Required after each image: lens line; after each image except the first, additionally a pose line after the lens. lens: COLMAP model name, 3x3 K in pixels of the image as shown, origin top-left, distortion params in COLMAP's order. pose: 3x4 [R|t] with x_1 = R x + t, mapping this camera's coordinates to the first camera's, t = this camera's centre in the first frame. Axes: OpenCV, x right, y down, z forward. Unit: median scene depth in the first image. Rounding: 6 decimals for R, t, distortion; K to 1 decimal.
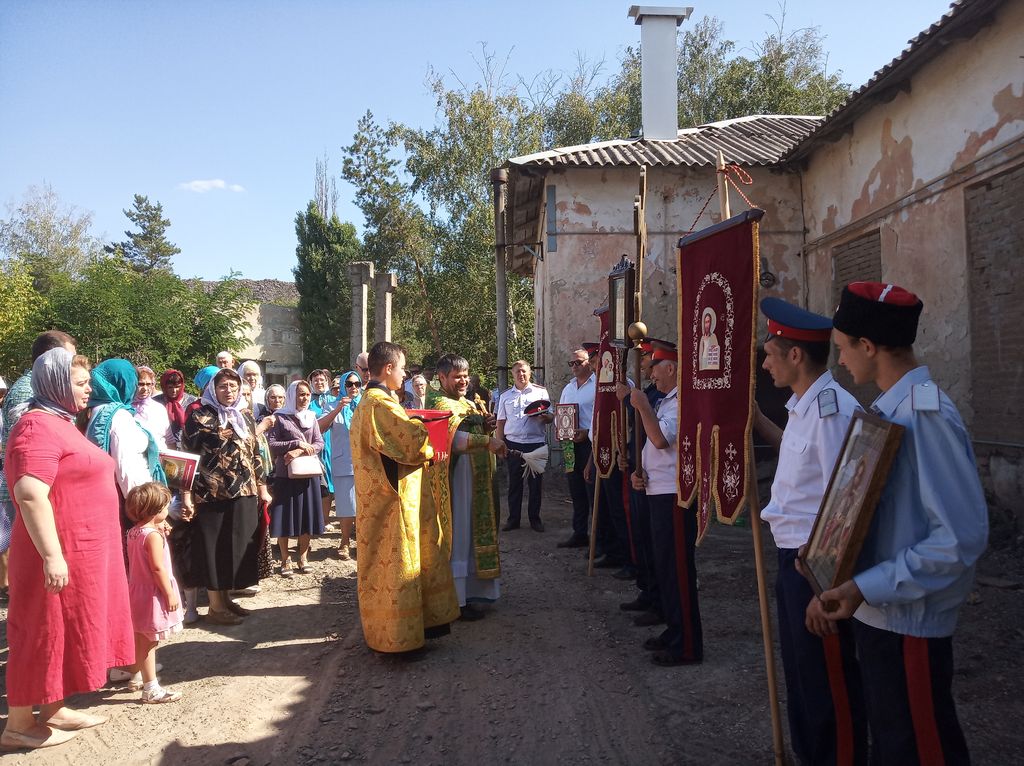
lens RADIAL K [[794.0, 0, 512.2], [0, 794.0, 390.7], [0, 0, 1]] dist [0.021595, -0.059393]
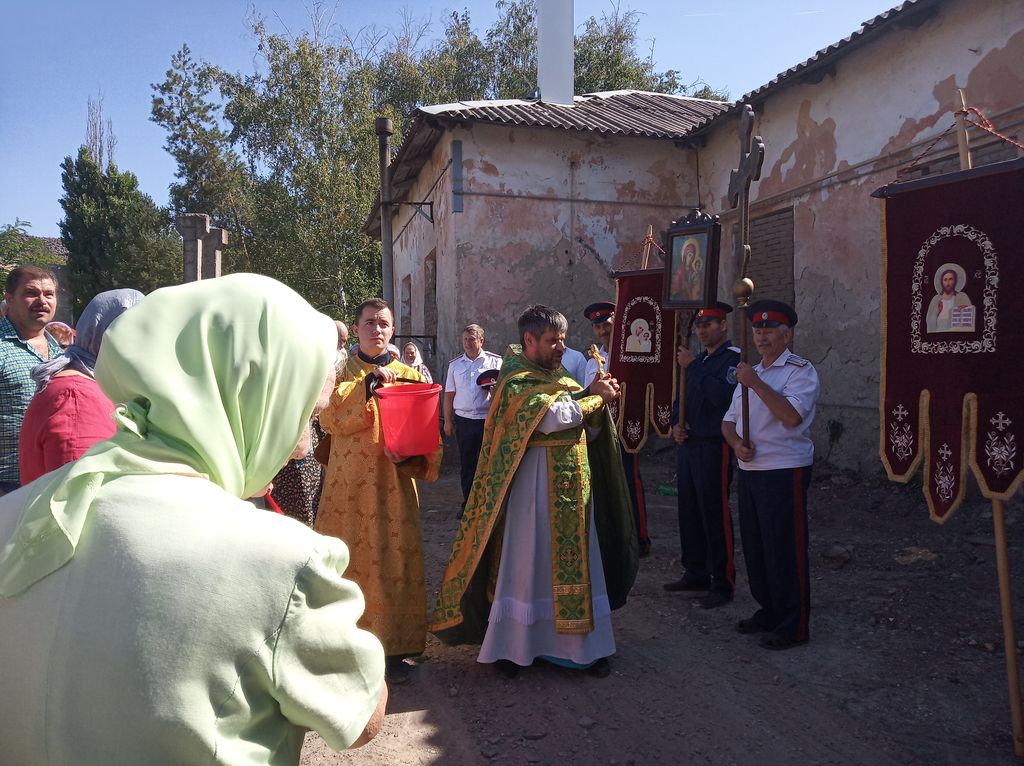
lens RADIAL K [[794.0, 0, 512.2], [0, 794.0, 390.7], [0, 0, 1]] dist [0.021595, -0.059393]
pose [[0.963978, -0.000332, 0.265981, -0.138165], [-0.008660, 0.999430, 0.032630, 0.004508], [-0.265841, -0.033758, 0.963426, 0.071173]]
